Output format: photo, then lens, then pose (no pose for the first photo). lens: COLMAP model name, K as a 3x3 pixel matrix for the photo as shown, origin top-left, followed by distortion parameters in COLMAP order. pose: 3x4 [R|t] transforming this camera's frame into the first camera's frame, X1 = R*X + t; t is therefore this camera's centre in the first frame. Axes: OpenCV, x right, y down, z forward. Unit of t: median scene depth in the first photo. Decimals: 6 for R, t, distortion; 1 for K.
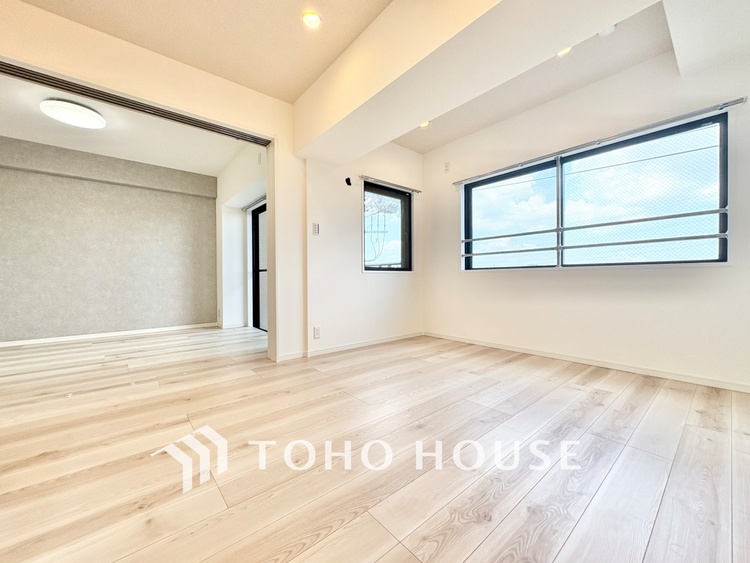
lens RADIAL K [[300.0, 0, 376.3], [0, 300.0, 280.5], [0, 0, 1]] dist [-0.002043, 0.001140]
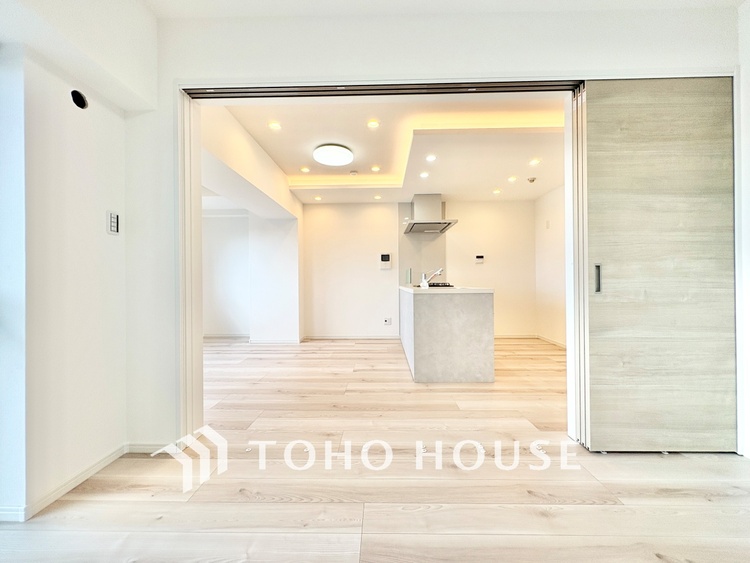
lens RADIAL K [[300.0, 0, 376.5], [0, 300.0, 281.1], [0, 0, 1]] dist [-0.002043, 0.001140]
pose [[-0.752631, 0.016034, 0.658247, -1.394308], [0.017315, 0.999840, -0.004556, -0.082401], [-0.658214, 0.007969, -0.752788, 1.610263]]
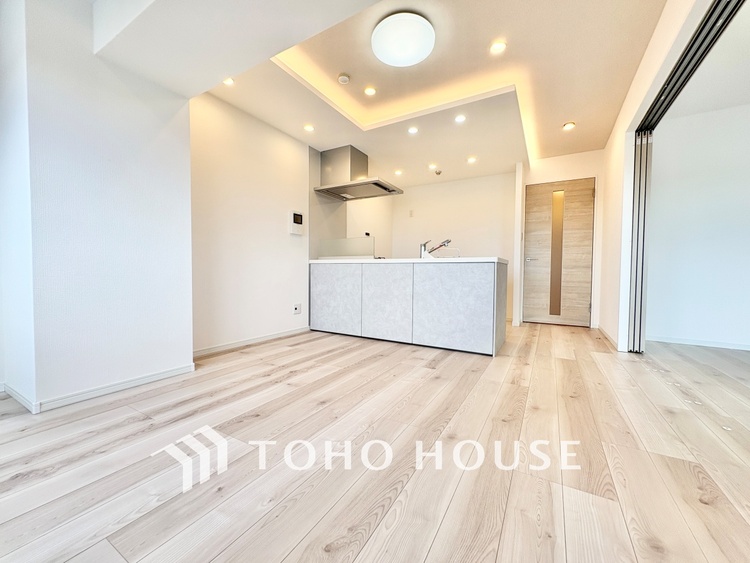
lens RADIAL K [[300.0, 0, 376.0], [0, 300.0, 280.6], [0, 0, 1]] dist [-0.002043, 0.001140]
pose [[-0.942715, 0.008063, -0.333501, 0.232783], [-0.003962, 0.999367, 0.035359, 0.004091], [0.333575, 0.034654, -0.942086, 1.499486]]
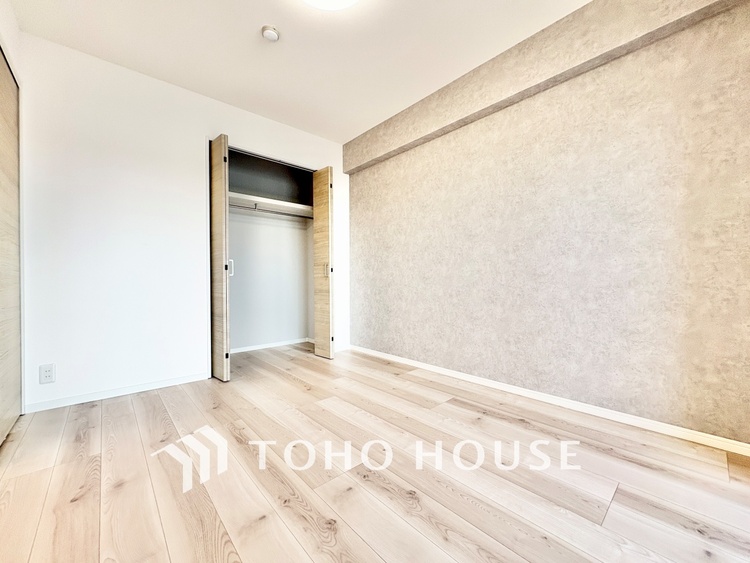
lens RADIAL K [[300.0, 0, 375.5], [0, 300.0, 281.6], [0, 0, 1]] dist [-0.002043, 0.001140]
pose [[0.029785, 0.011162, -0.999494, -0.669849], [0.001822, 0.999935, 0.011221, -0.031961], [0.999555, -0.002156, 0.029763, 1.451302]]
